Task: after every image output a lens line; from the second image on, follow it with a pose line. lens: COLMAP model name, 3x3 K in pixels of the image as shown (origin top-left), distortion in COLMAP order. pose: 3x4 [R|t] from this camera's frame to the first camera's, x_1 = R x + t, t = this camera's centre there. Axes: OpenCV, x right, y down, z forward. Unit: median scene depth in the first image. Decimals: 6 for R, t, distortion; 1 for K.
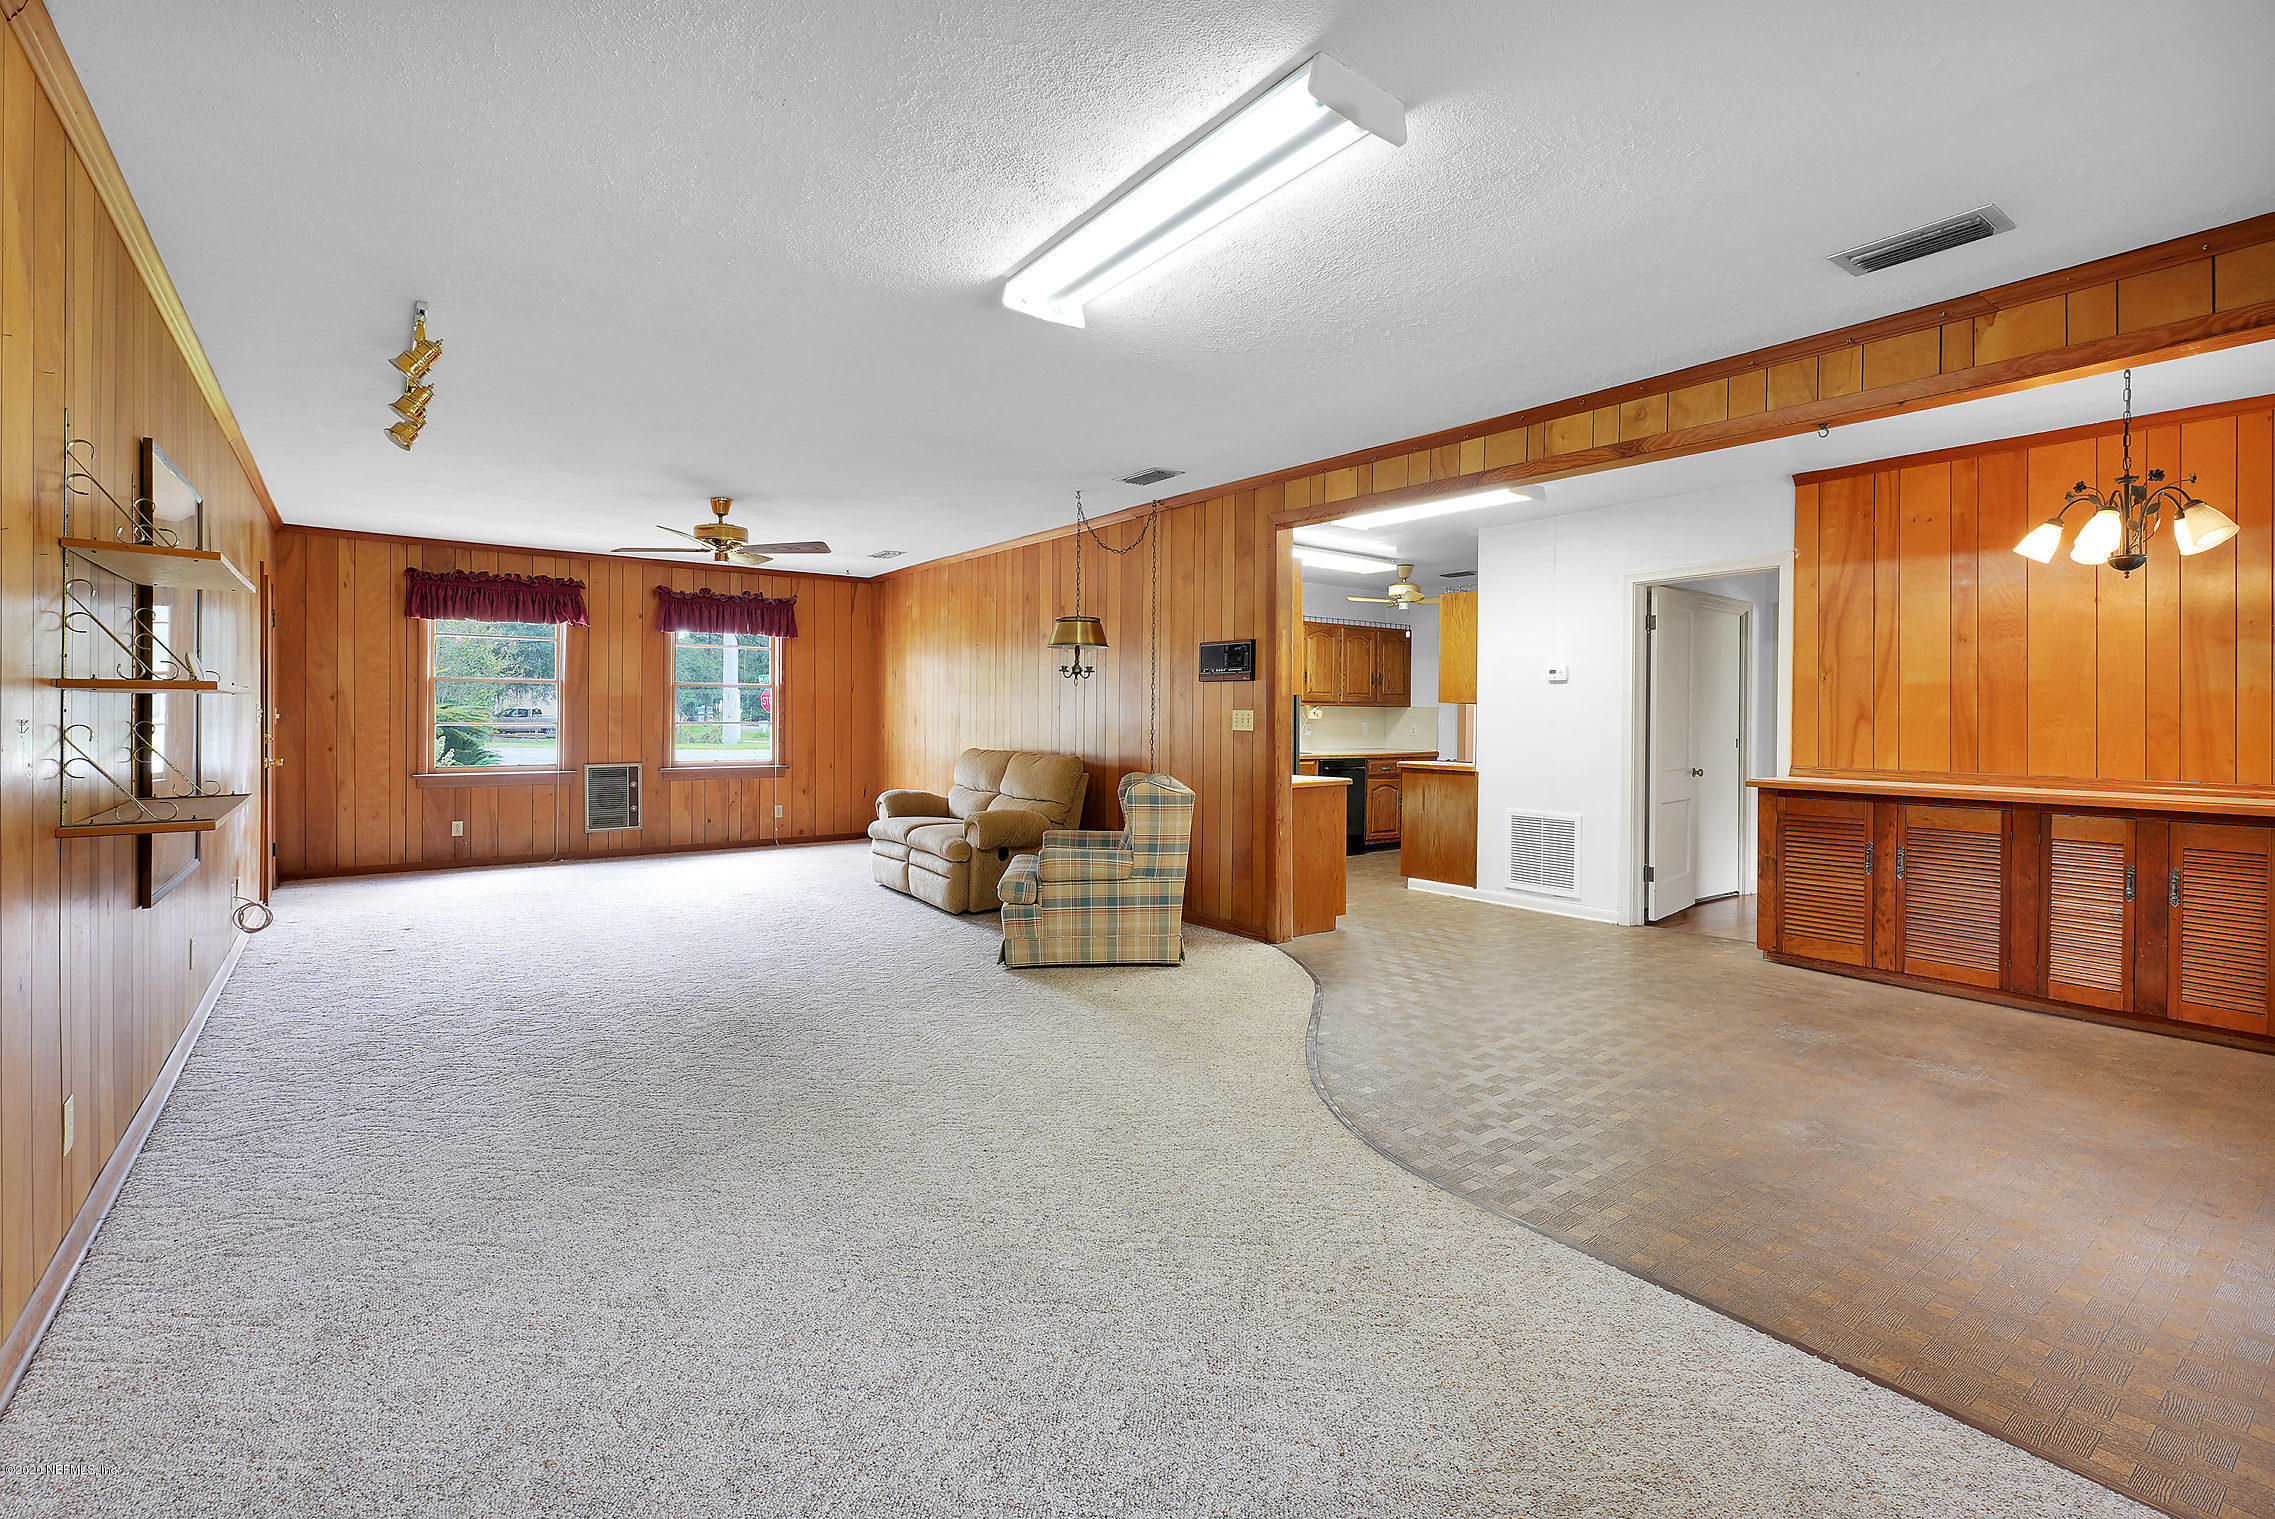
lens RADIAL K [[1035.4, 0, 1140.5], [0, 1035.4, 713.7], [0, 0, 1]] dist [0.002836, -0.000233]
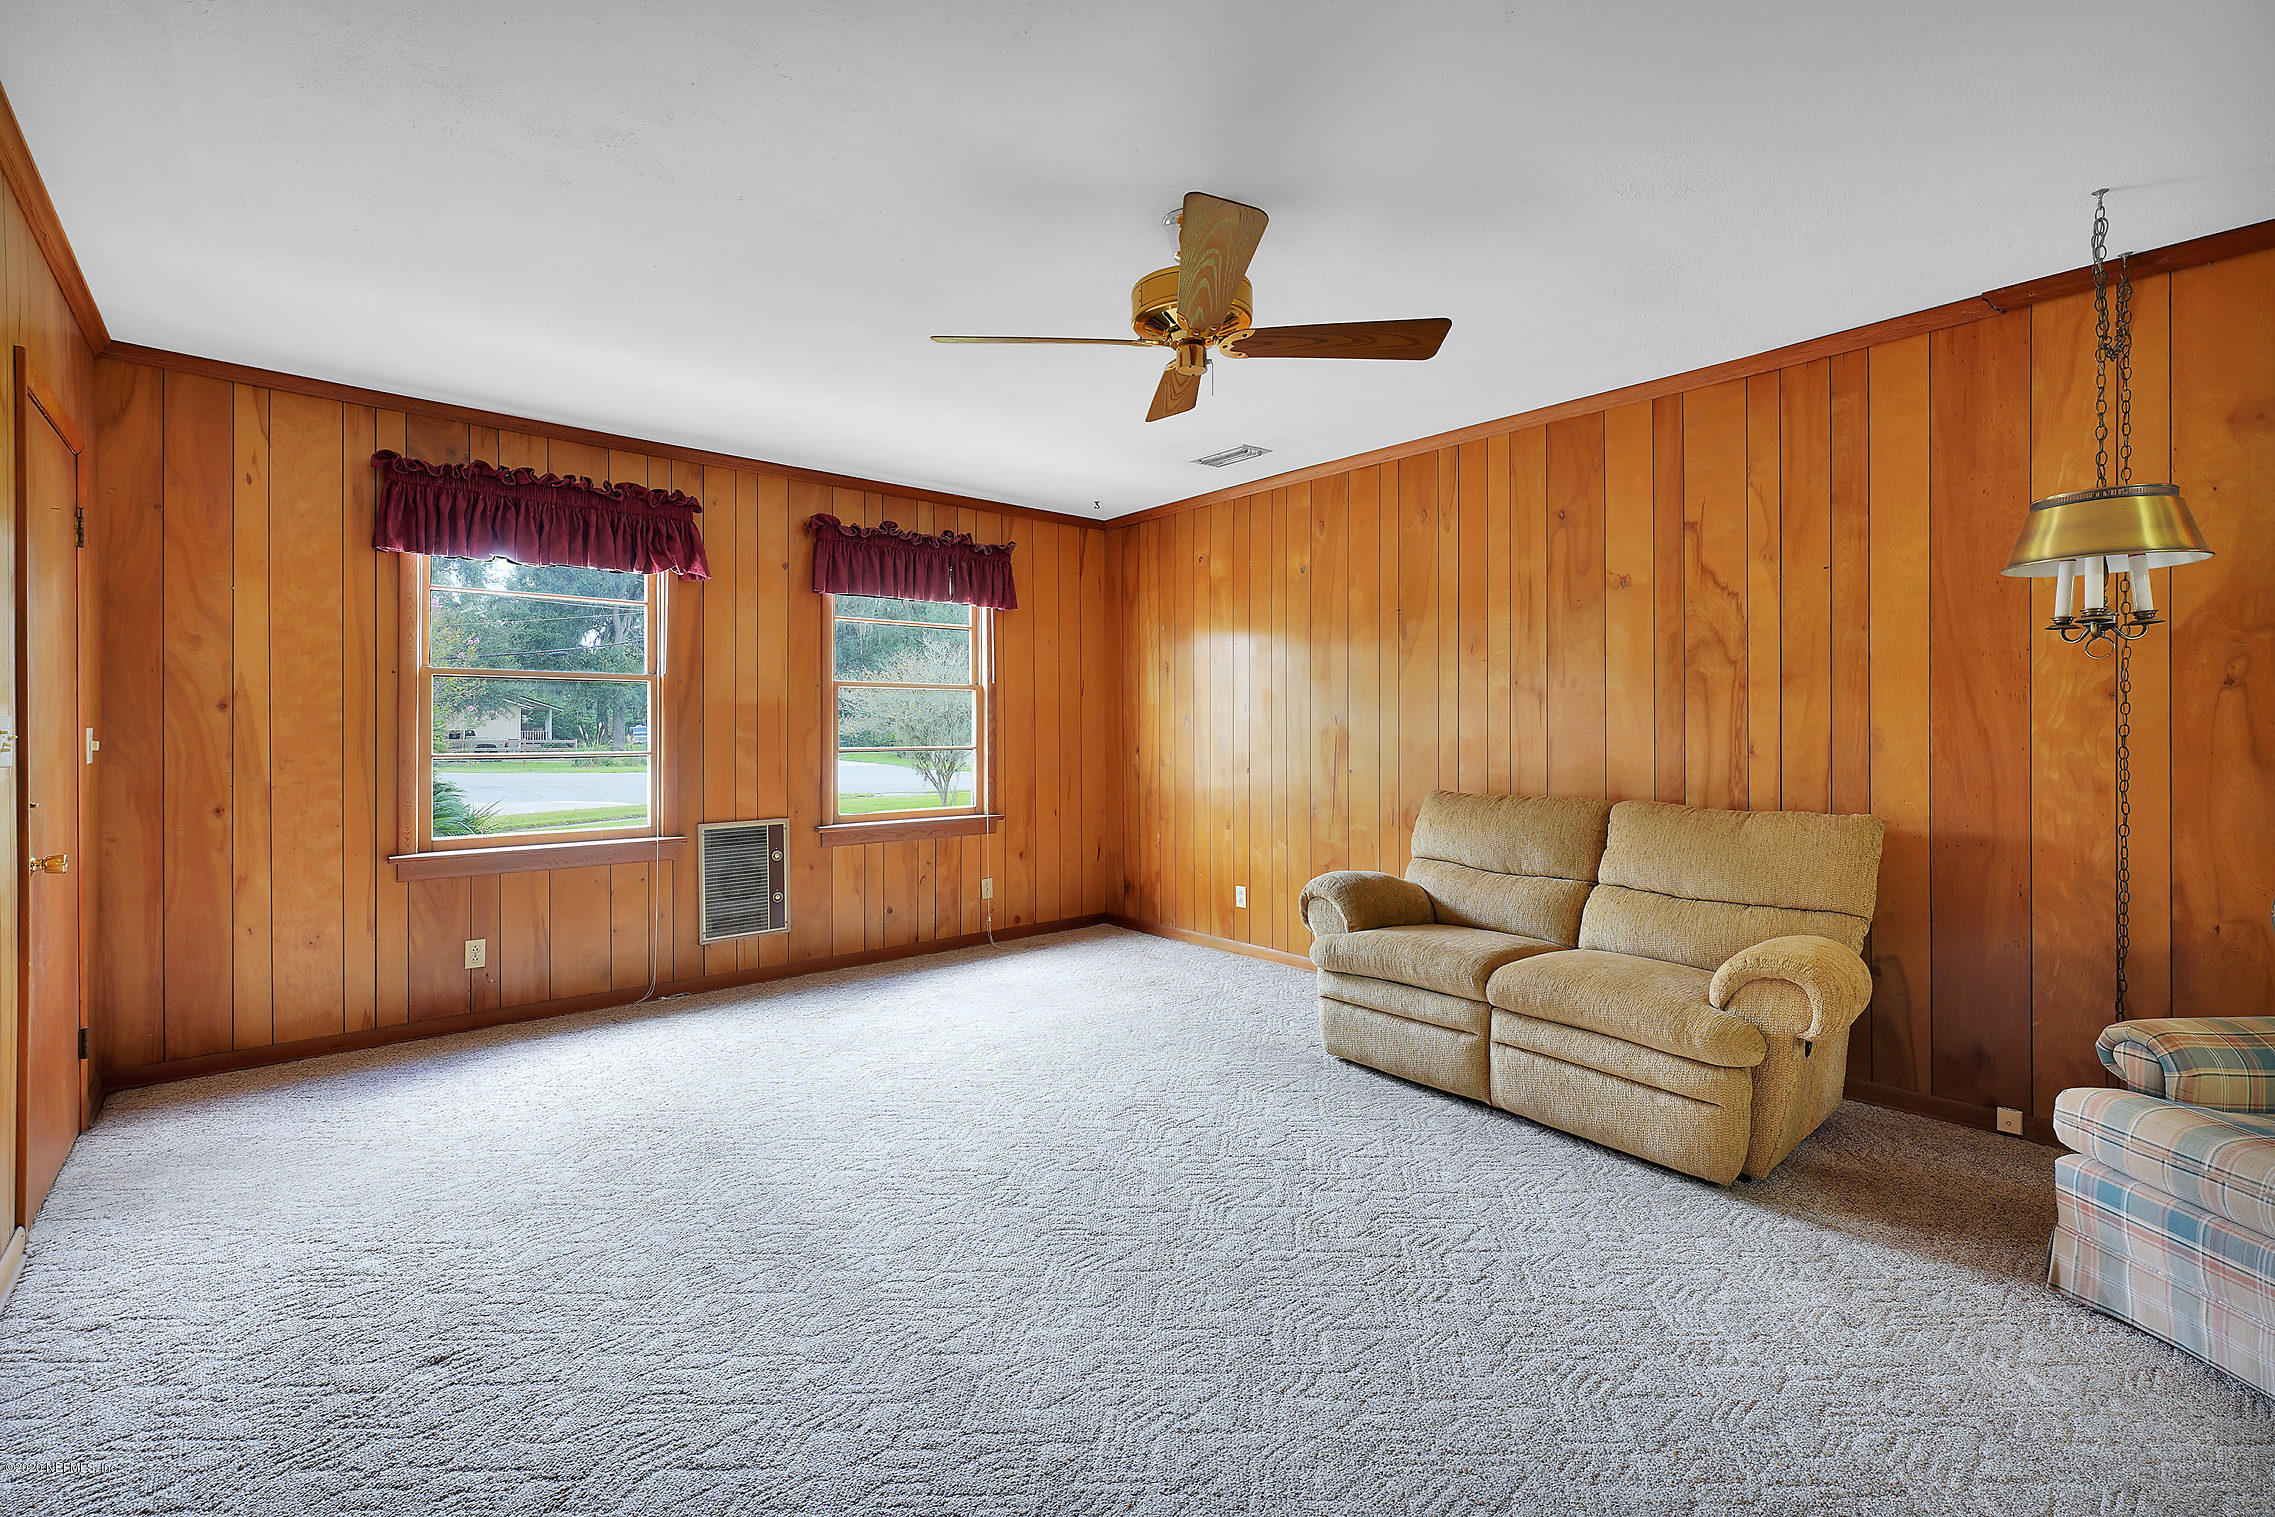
lens RADIAL K [[999.8, 0, 1135.9], [0, 999.8, 724.0], [0, 0, 1]] dist [0.000781, 0.000686]
pose [[0.997887, -0.008394, 0.064426, -0.327172], [0.008765, 0.999947, -0.005474, -0.000442], [-0.064377, 0.006027, 0.997907, 0.432052]]
